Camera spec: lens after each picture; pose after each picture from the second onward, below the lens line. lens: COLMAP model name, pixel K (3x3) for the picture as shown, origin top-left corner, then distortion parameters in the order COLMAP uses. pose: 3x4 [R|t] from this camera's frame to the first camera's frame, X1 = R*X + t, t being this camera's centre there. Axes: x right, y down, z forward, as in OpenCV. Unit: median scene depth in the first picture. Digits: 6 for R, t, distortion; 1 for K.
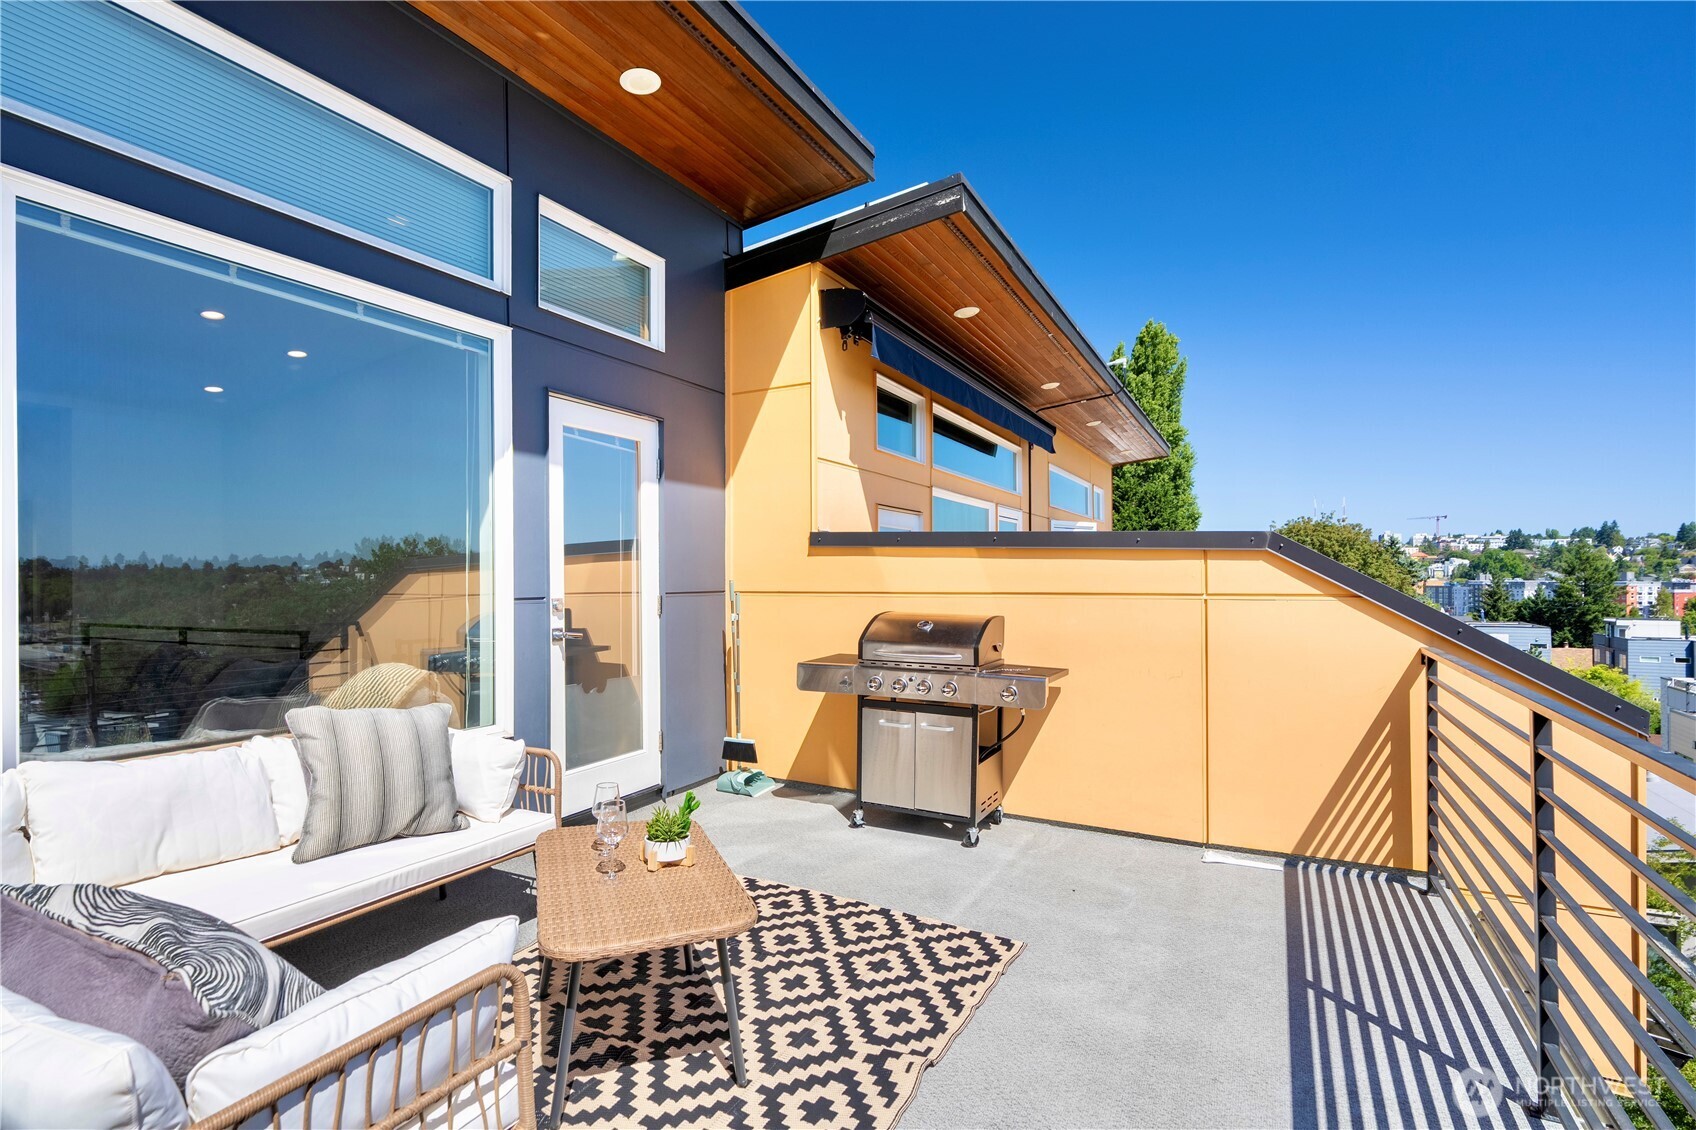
lens RADIAL K [[812.1, 0, 850.6], [0, 812.1, 570.7], [0, 0, 1]] dist [0.000122, 0.000107]
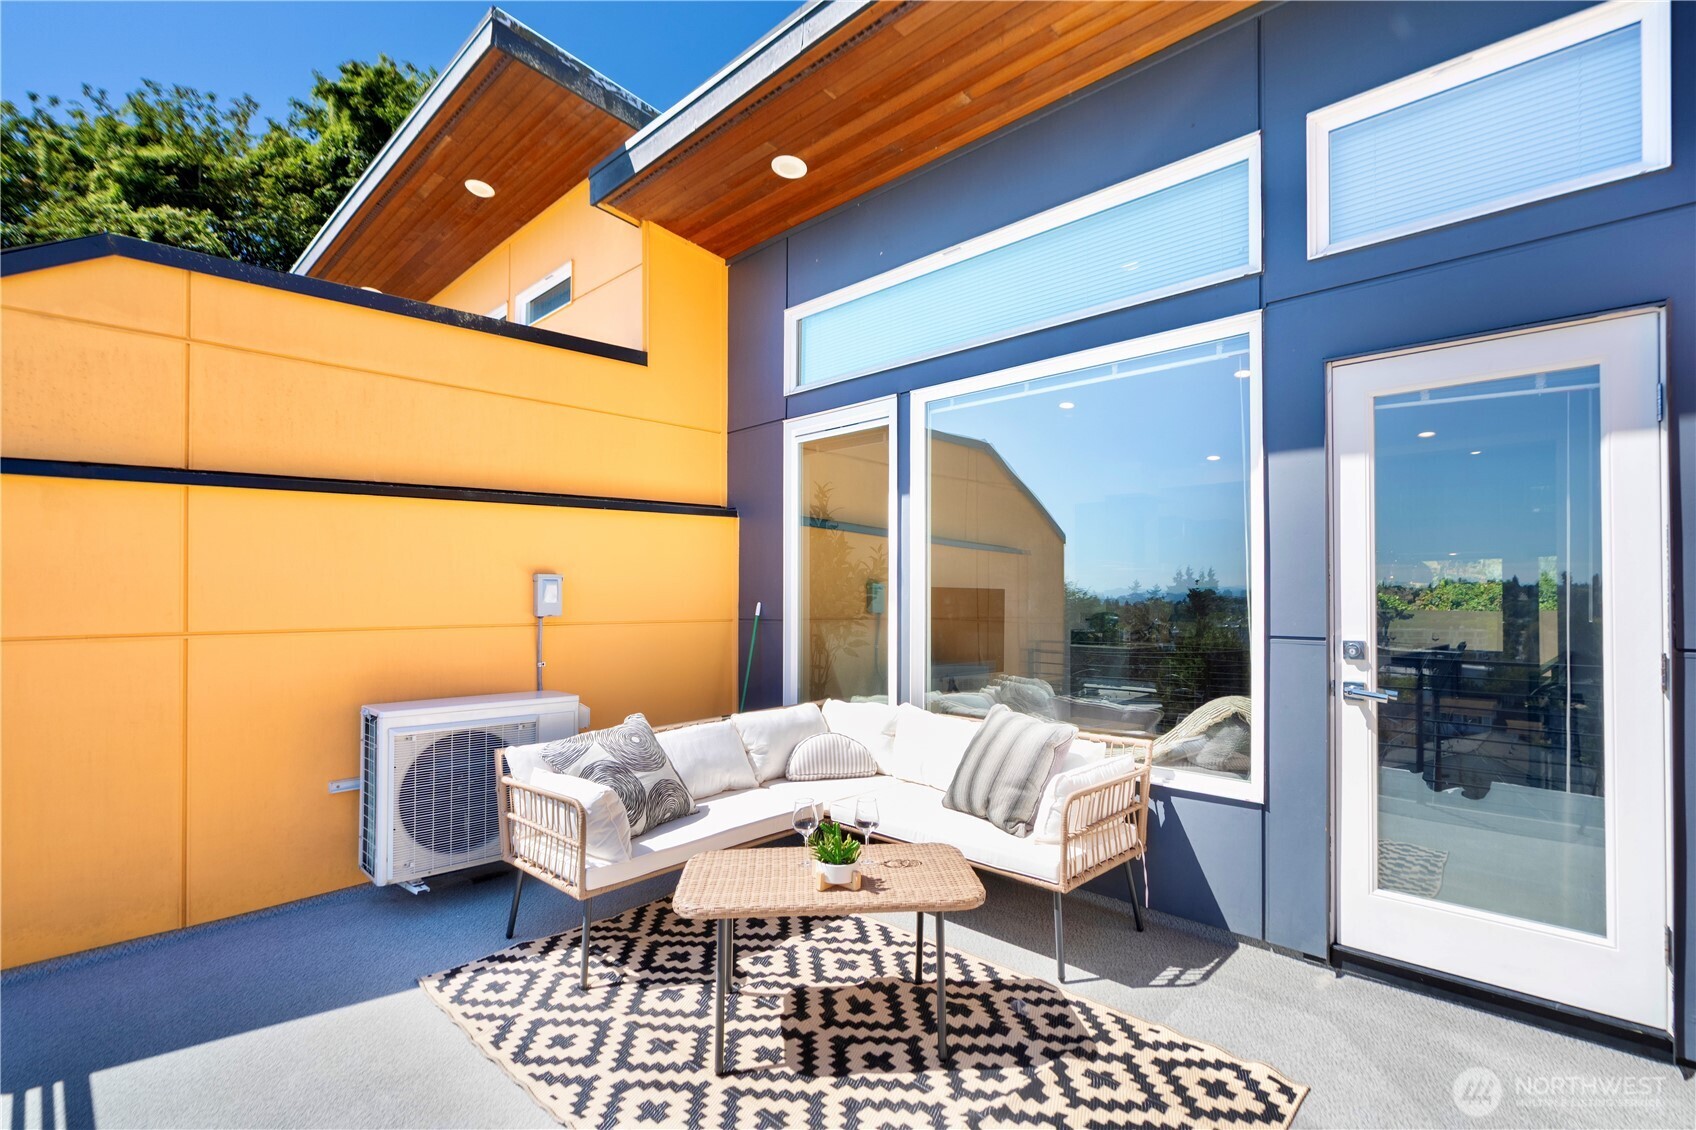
lens RADIAL K [[812.1, 0, 851.1], [0, 812.1, 574.3], [0, 0, 1]] dist [0.000122, 0.000107]
pose [[-0.292744, -0.020071, -0.955980, 0.498038], [0.003149, 0.999754, -0.021954, -0.011007], [0.956186, -0.009437, -0.292608, 0.846166]]
